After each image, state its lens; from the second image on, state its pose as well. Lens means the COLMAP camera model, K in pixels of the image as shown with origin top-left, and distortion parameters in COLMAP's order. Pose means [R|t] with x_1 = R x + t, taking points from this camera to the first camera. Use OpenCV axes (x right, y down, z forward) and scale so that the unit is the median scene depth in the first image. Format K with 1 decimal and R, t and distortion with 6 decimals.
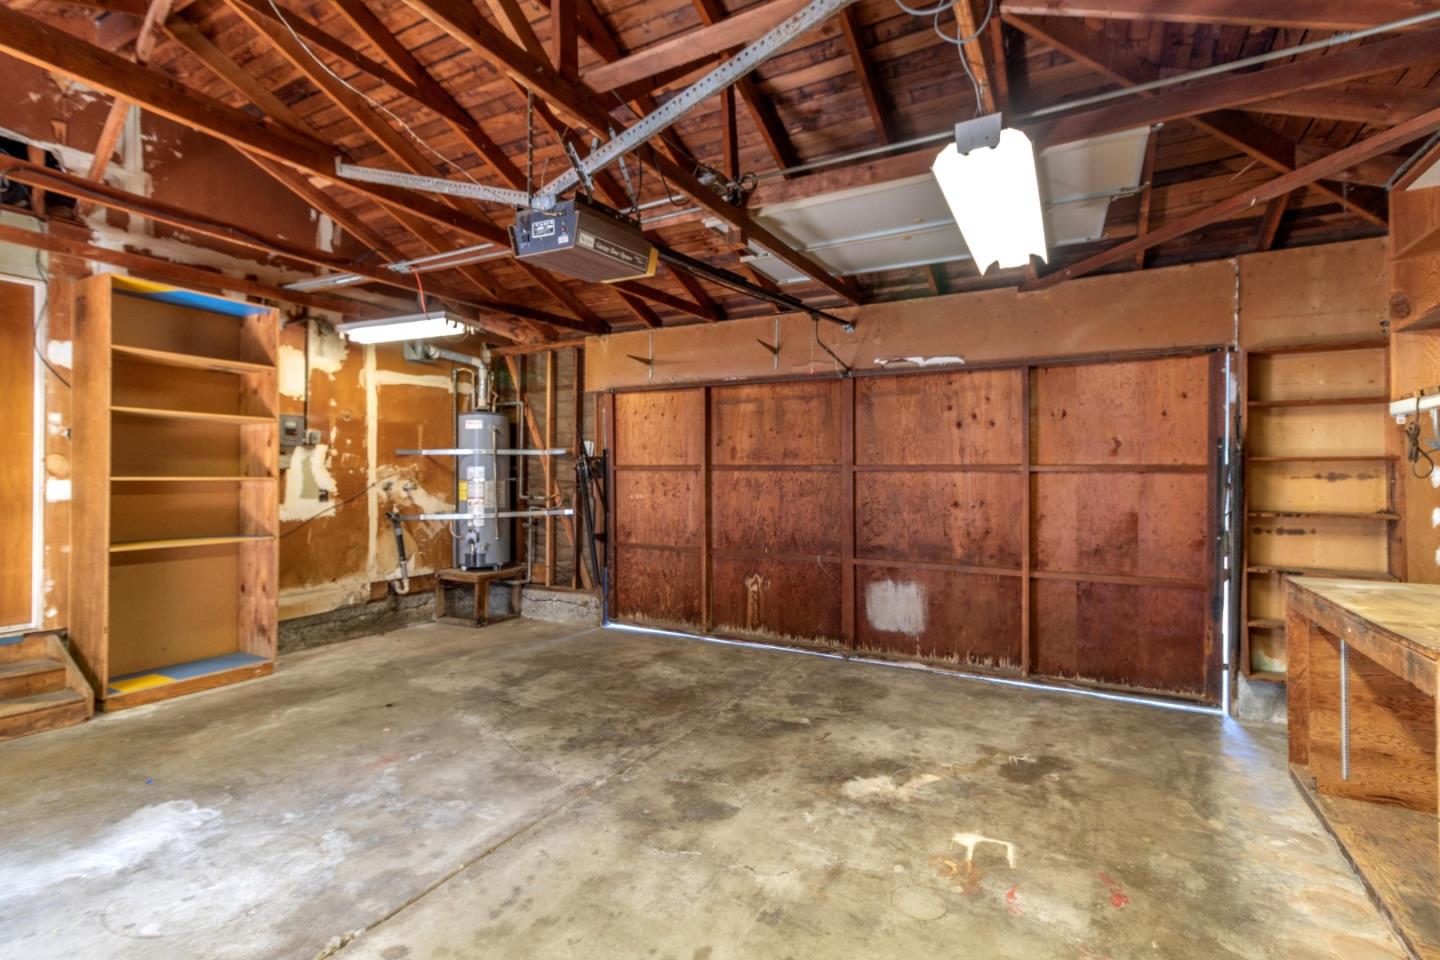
lens RADIAL K [[672.2, 0, 733.6], [0, 672.2, 473.4], [0, 0, 1]] dist [0.008725, -0.001740]
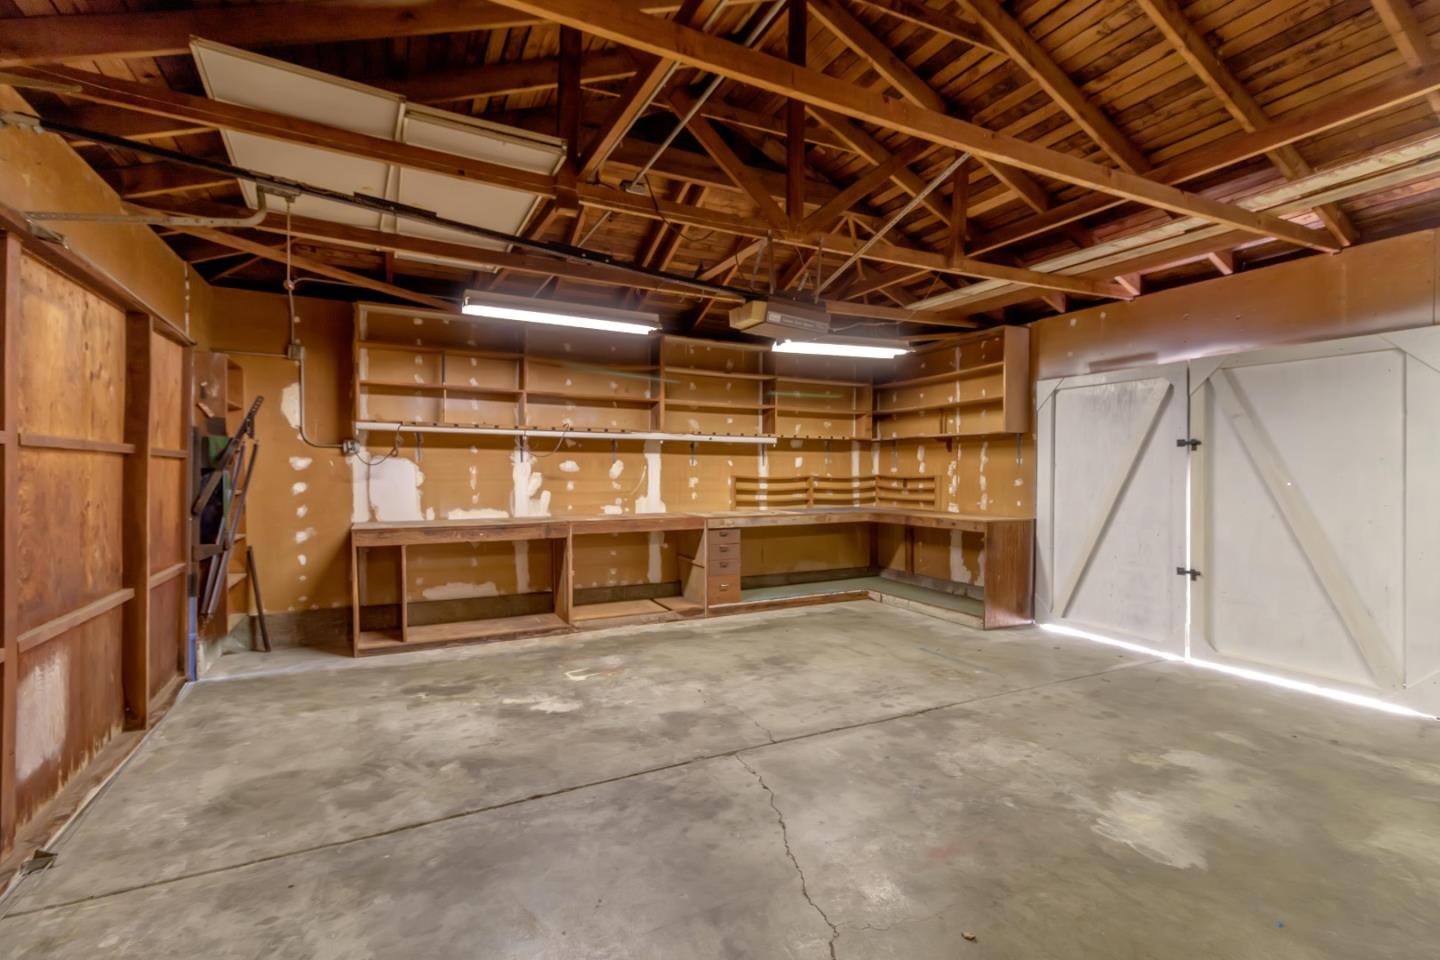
lens RADIAL K [[672.2, 0, 733.6], [0, 672.2, 473.4], [0, 0, 1]] dist [0.008725, -0.001740]
pose [[-0.829550, -0.009988, 0.558344, -0.782513], [-0.008956, 0.999949, 0.004581, 0.010519], [-0.558361, -0.001201, -0.829597, 1.852713]]
